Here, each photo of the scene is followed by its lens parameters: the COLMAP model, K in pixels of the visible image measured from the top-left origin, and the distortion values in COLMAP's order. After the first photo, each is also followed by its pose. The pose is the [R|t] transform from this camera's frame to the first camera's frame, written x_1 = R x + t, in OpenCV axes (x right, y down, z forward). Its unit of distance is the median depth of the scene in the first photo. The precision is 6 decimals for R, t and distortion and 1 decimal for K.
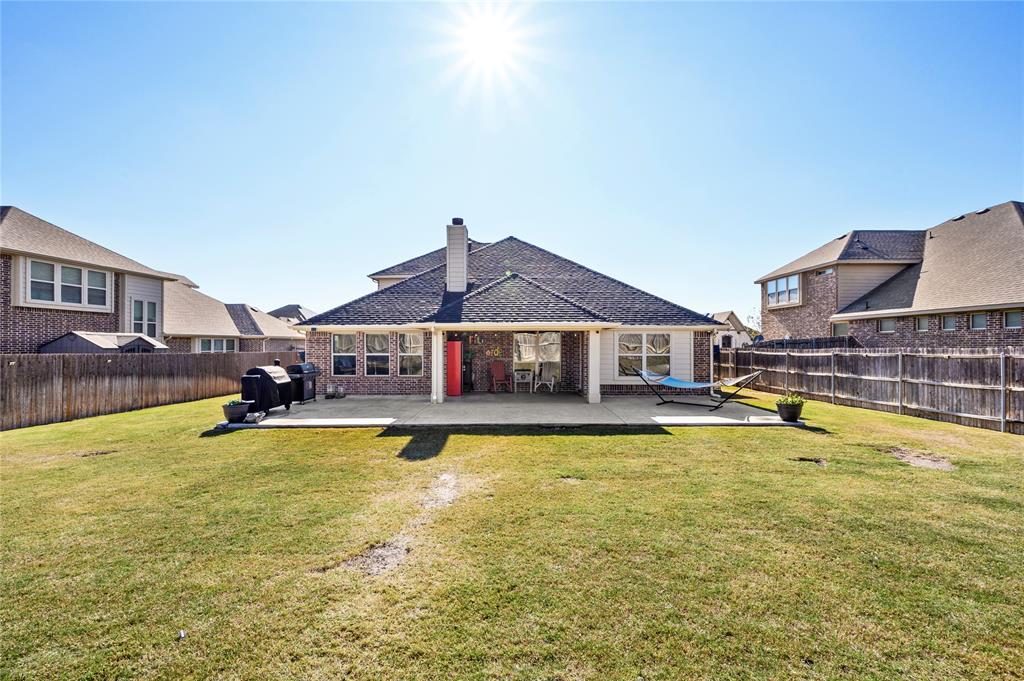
lens RADIAL K [[421.3, 0, 511.6], [0, 421.3, 344.0], [0, 0, 1]] dist [-0.001322, -0.001791]
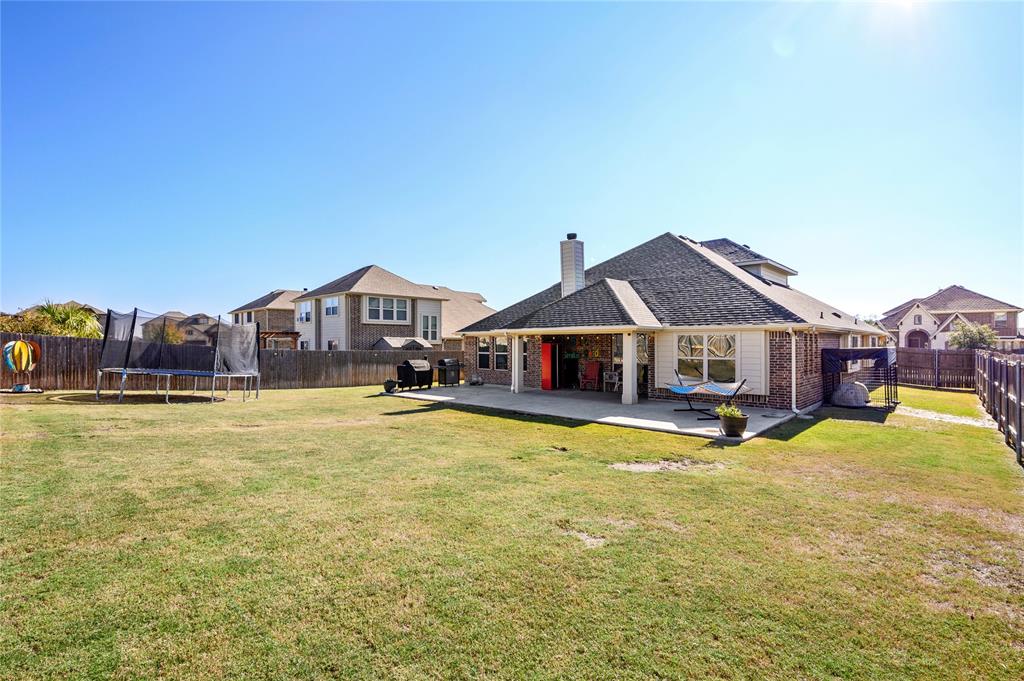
lens RADIAL K [[465.8, 0, 513.5], [0, 465.8, 340.2], [0, 0, 1]] dist [-0.004189, -0.000052]
pose [[0.728651, -0.004163, -0.684873, 0.627753], [-0.000995, 0.999974, -0.007136, -0.005009], [0.684884, 0.005881, 0.728628, -0.008644]]
